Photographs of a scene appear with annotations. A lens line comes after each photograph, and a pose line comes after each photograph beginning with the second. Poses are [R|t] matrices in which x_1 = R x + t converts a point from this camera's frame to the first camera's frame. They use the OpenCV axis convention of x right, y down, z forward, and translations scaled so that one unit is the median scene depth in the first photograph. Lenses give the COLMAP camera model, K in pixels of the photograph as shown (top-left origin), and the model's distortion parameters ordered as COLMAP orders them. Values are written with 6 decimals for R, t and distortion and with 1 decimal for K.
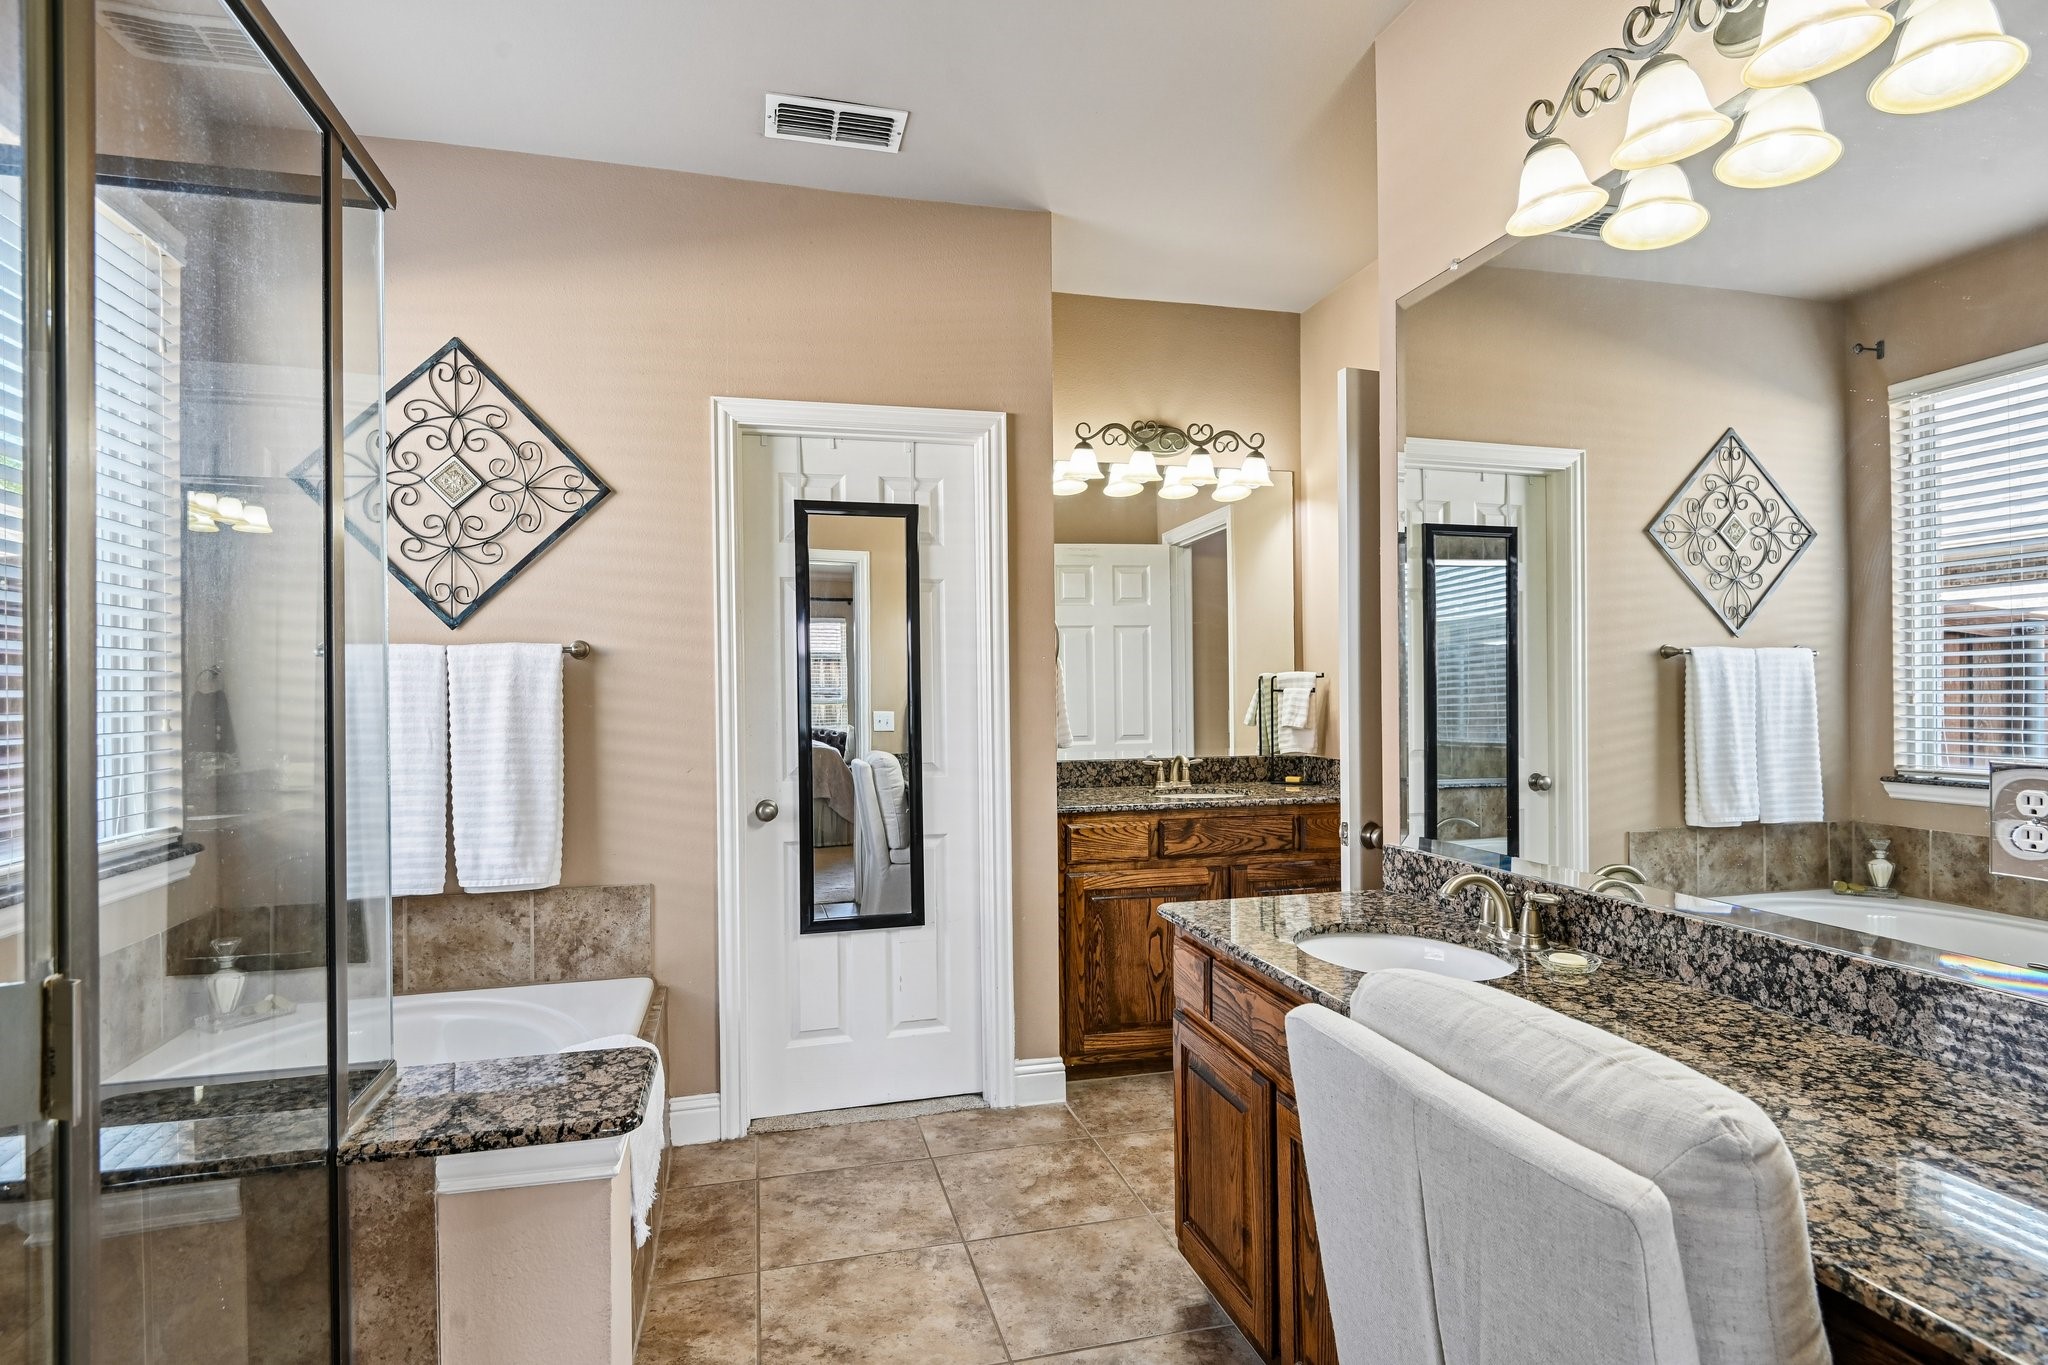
lens RADIAL K [[1057.7, 0, 1030.8], [0, 1057.7, 688.8], [0, 0, 1]] dist [0.012851, -0.009385]
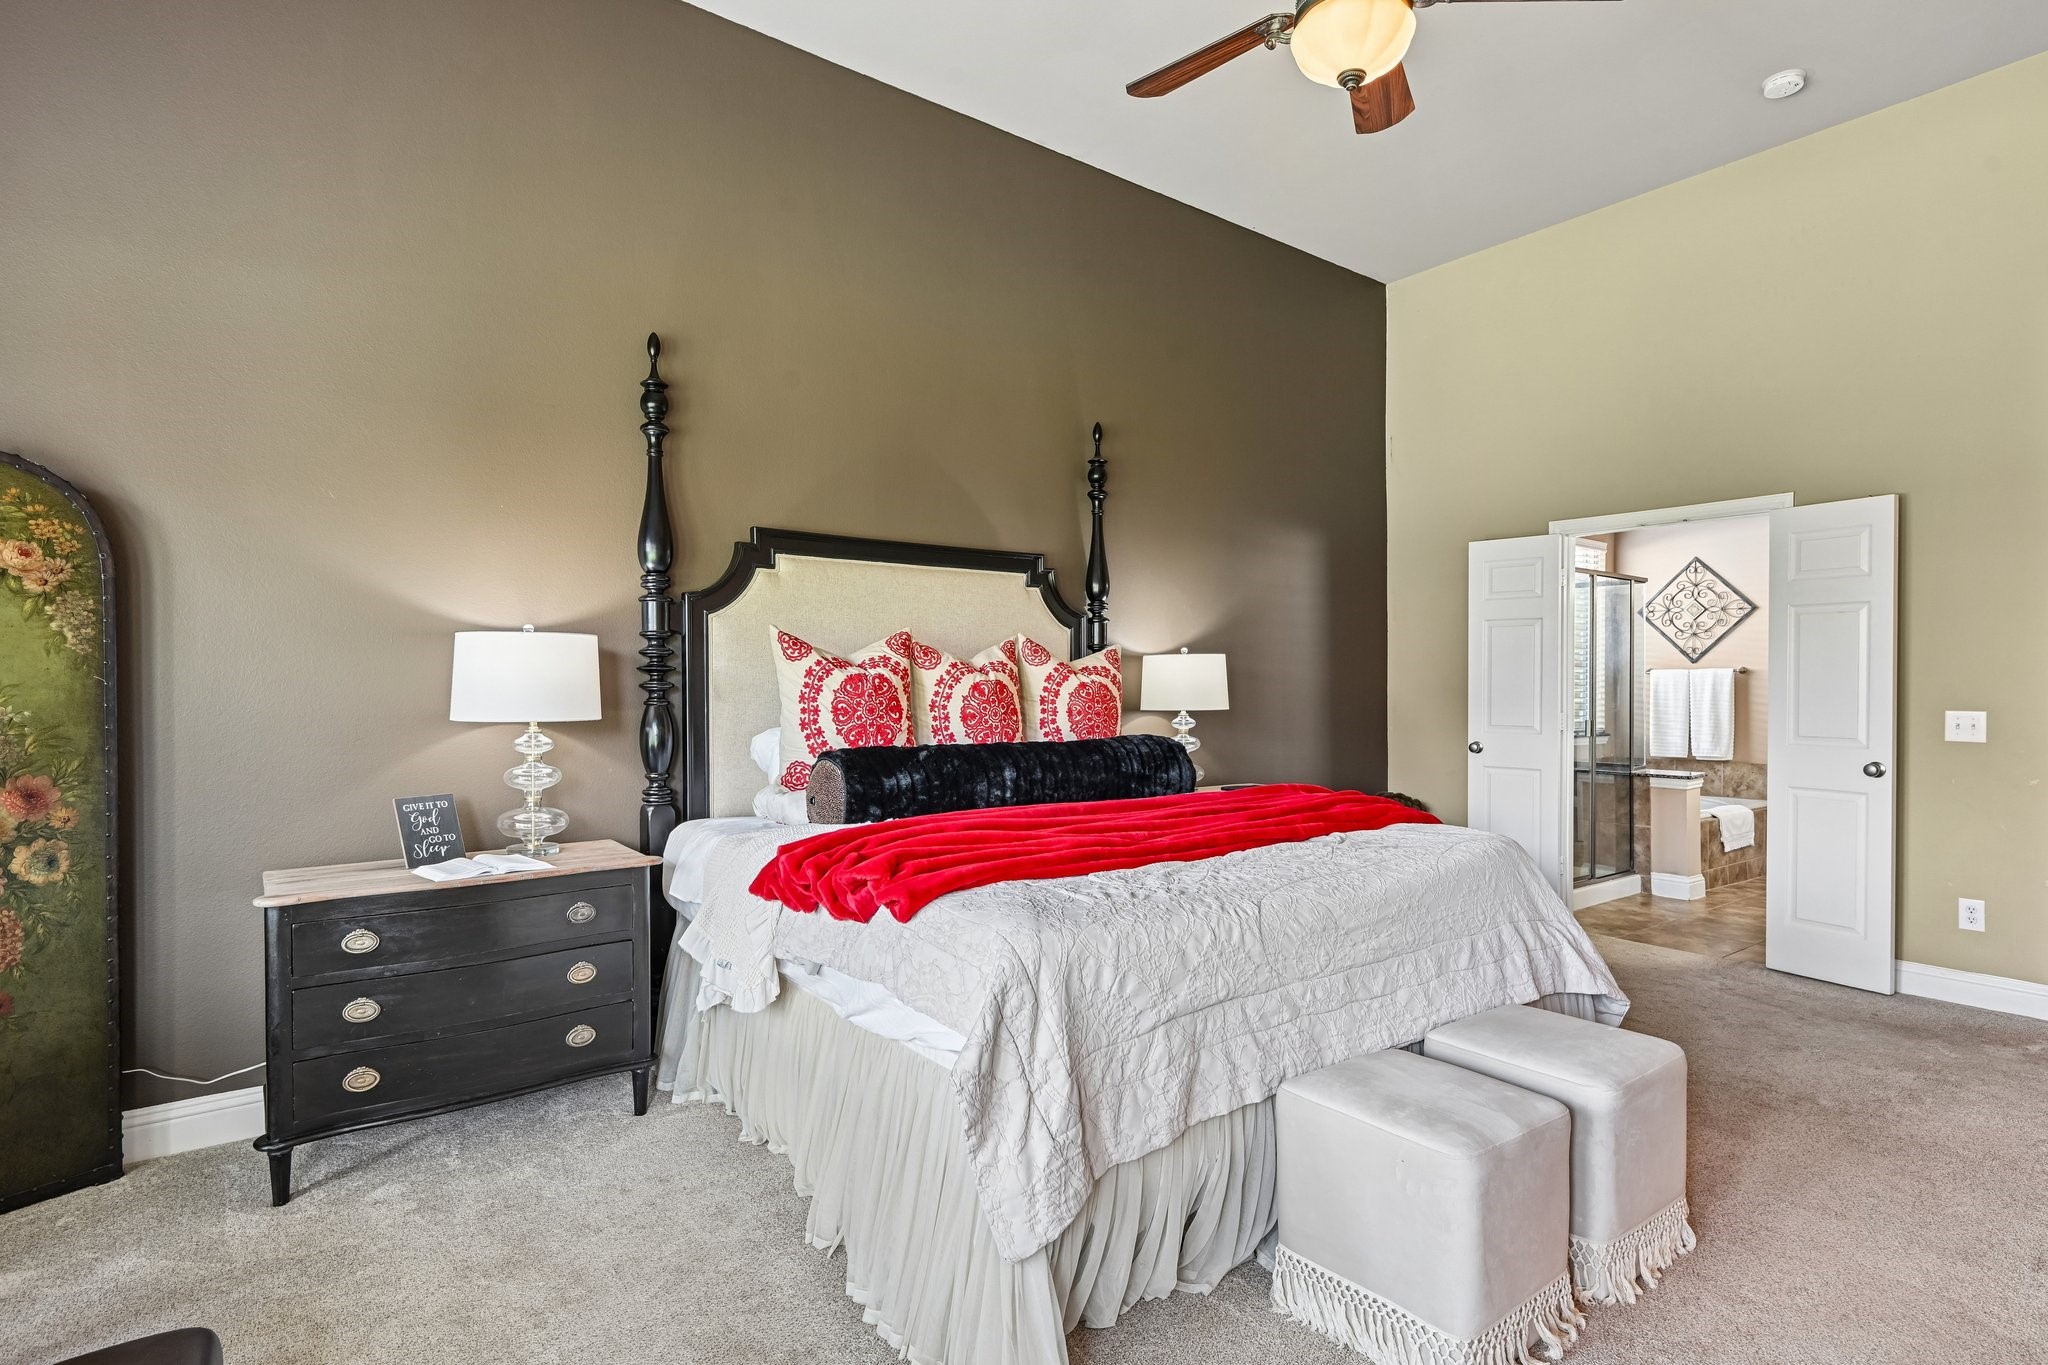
lens RADIAL K [[1014.9, 0, 1026.5], [0, 1014.9, 690.1], [0, 0, 1]] dist [0.010970, -0.012367]
pose [[0.372528, 0.008906, -0.927978, 1.249294], [-0.005419, 0.999958, 0.007421, 0.002284], [0.928005, 0.002264, 0.372560, -1.572975]]
